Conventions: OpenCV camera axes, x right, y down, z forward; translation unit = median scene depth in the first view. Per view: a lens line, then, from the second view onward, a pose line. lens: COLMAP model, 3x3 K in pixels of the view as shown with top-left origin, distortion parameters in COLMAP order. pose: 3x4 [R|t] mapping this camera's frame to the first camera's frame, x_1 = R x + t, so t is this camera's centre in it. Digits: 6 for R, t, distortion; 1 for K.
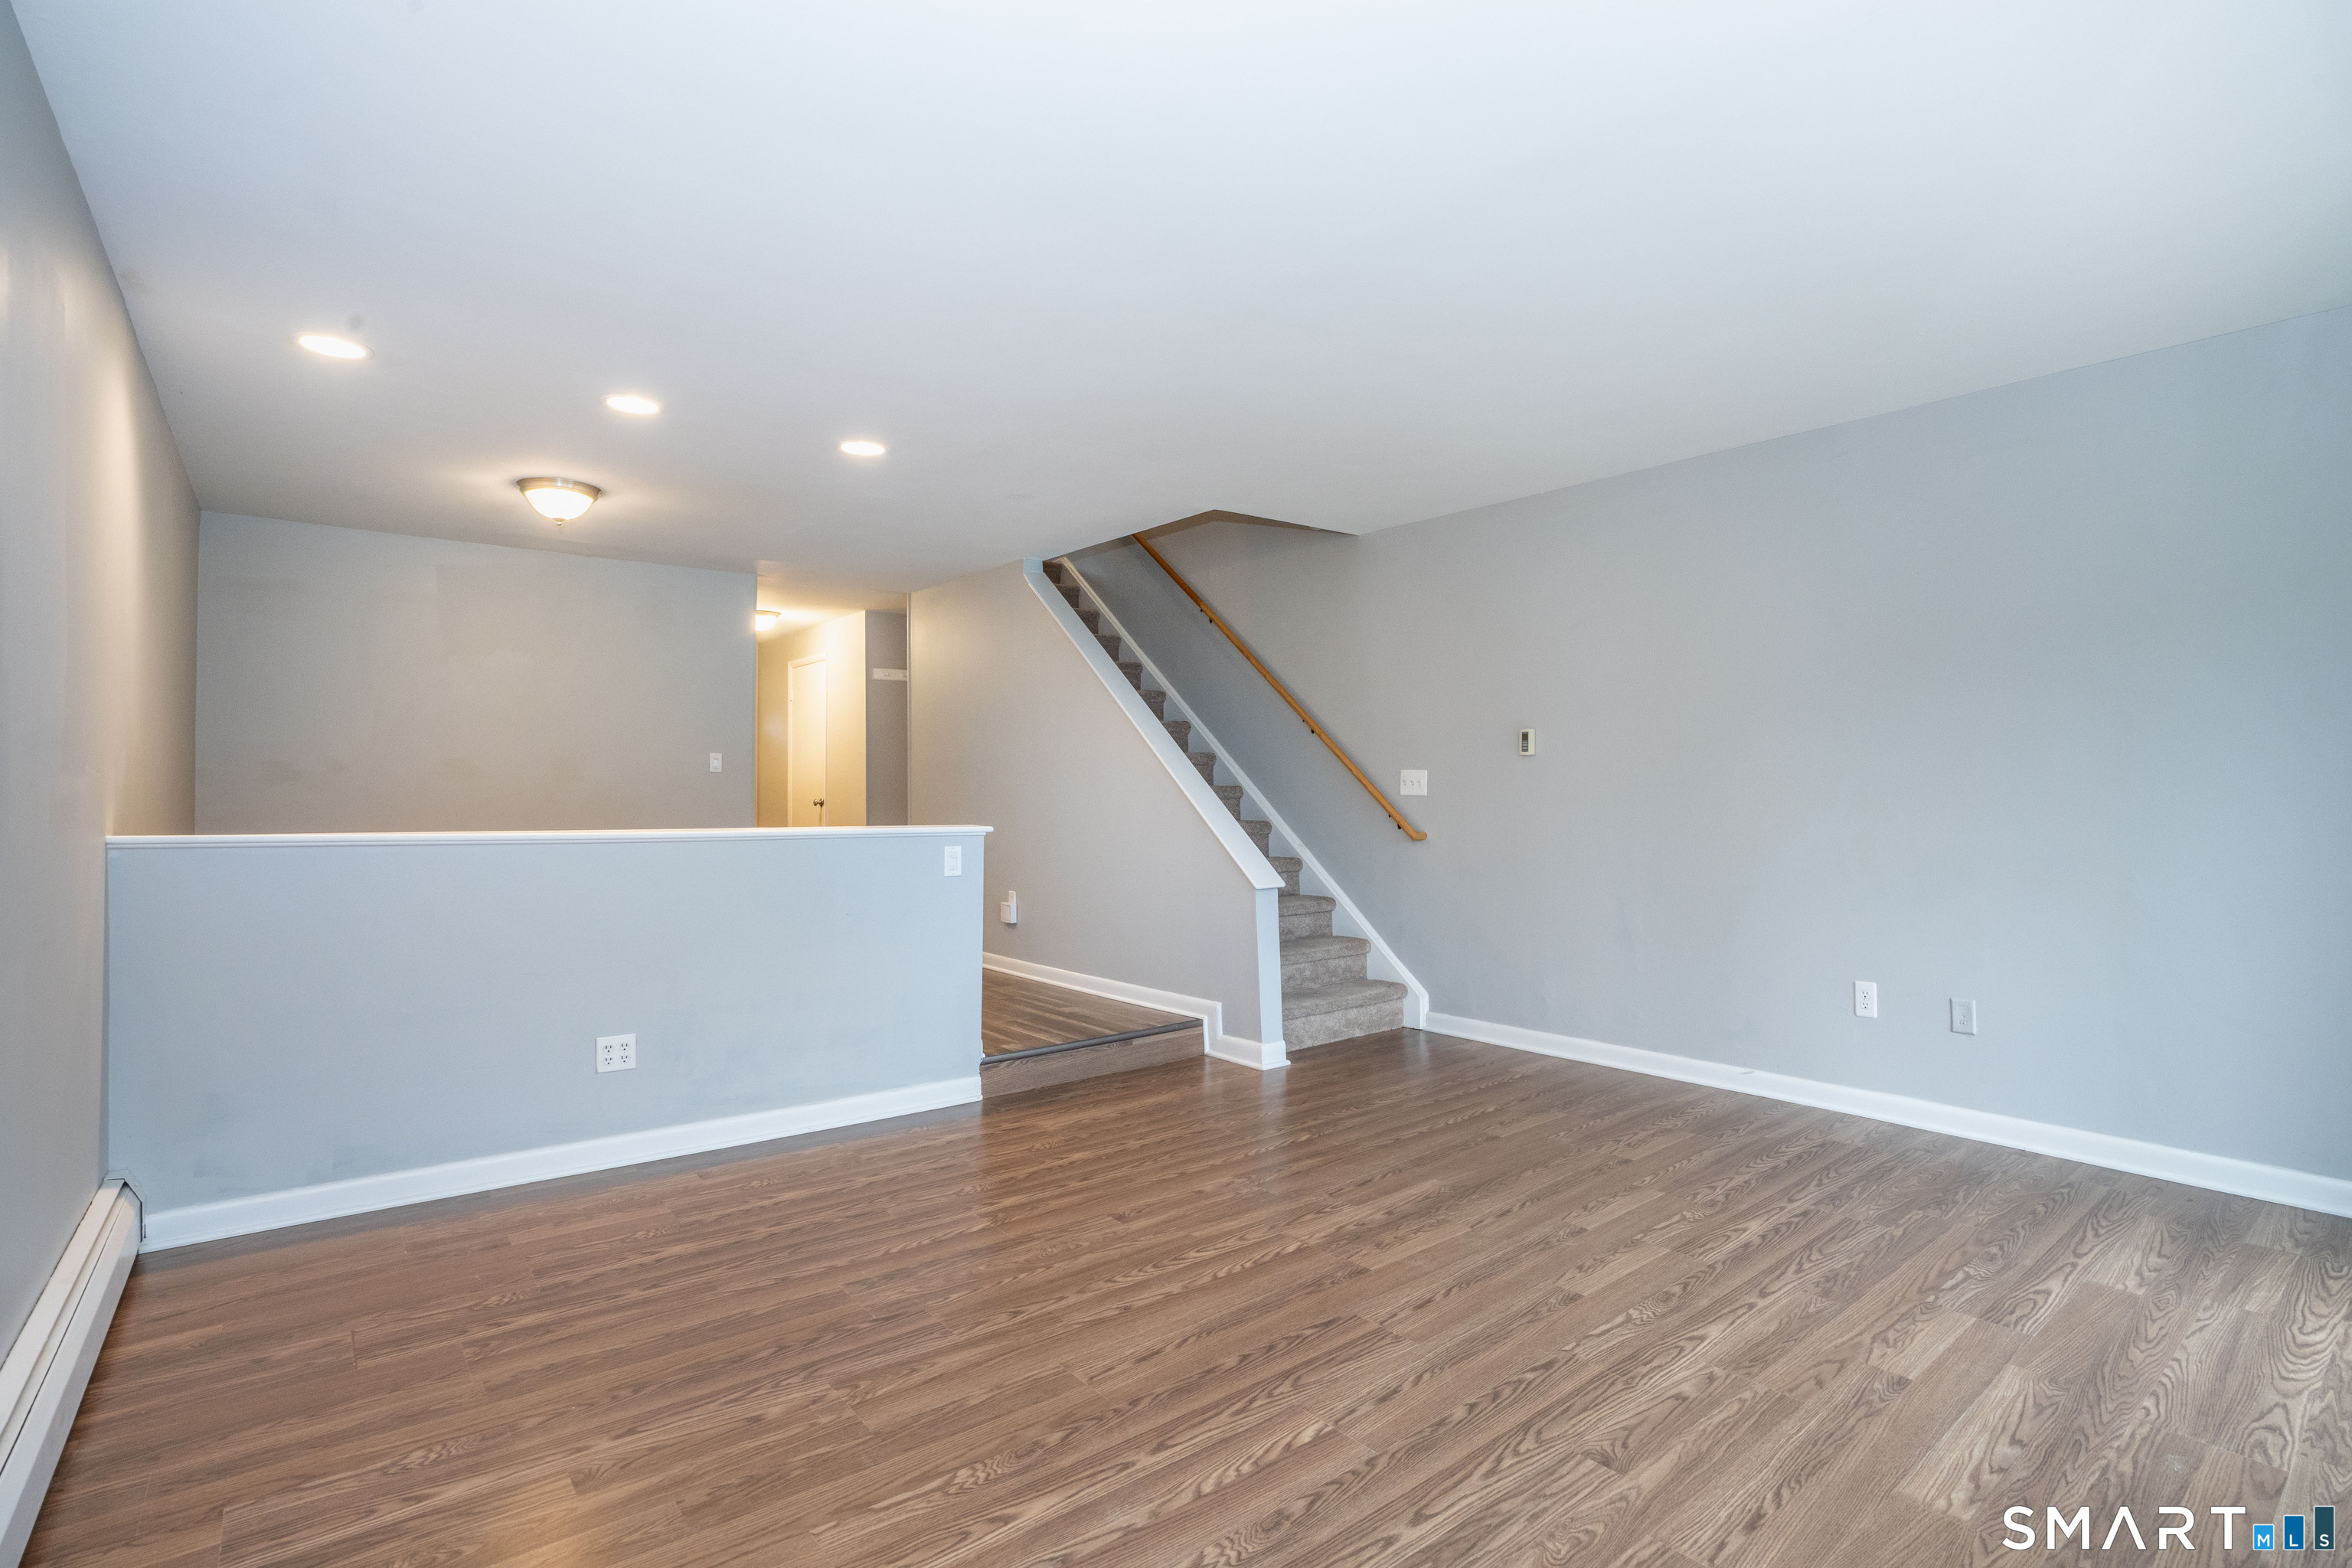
lens RADIAL K [[1080.6, 0, 1176.0], [0, 1080.6, 784.0], [0, 0, 1]] dist [-0.051213, 0.016725]
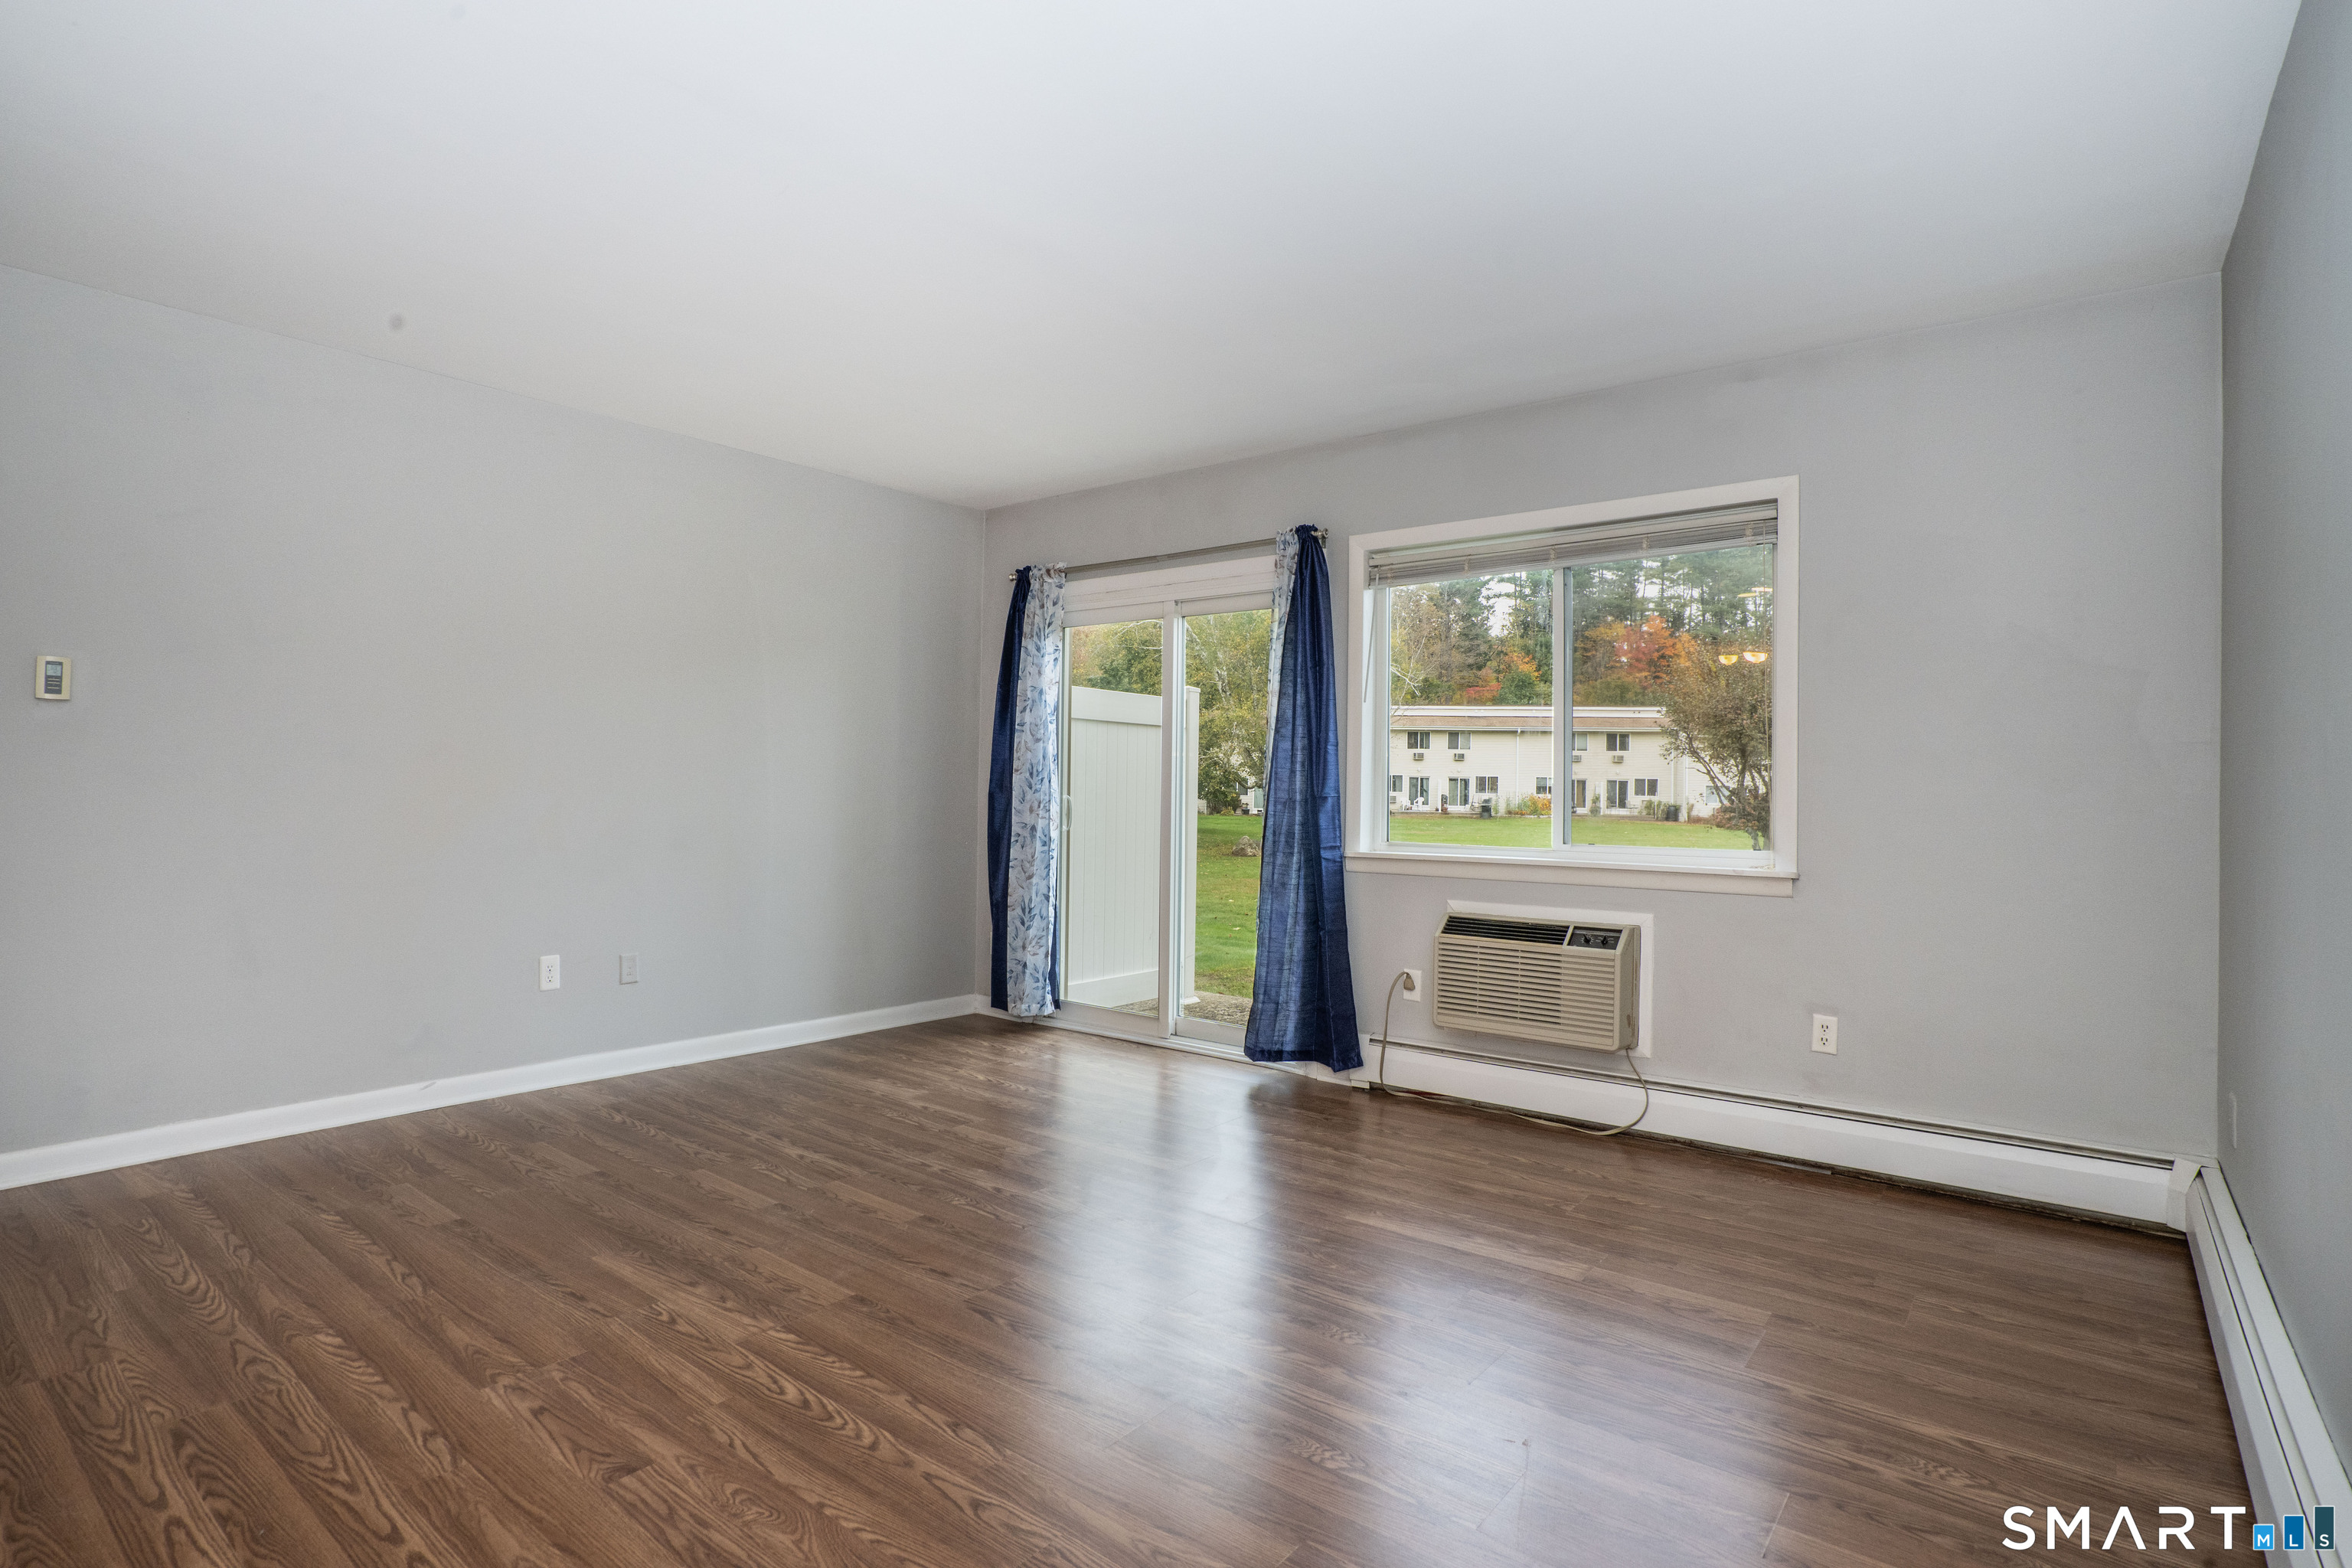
lens RADIAL K [[1157.9, 0, 1176.0], [0, 1157.9, 784.0], [0, 0, 1]] dist [-0.026472, 0.000711]
pose [[-0.219623, 0.003002, 0.975580, -0.734847], [-0.029491, 0.999518, -0.009714, 0.013664], [-0.975139, -0.030904, -0.219429, 0.832060]]
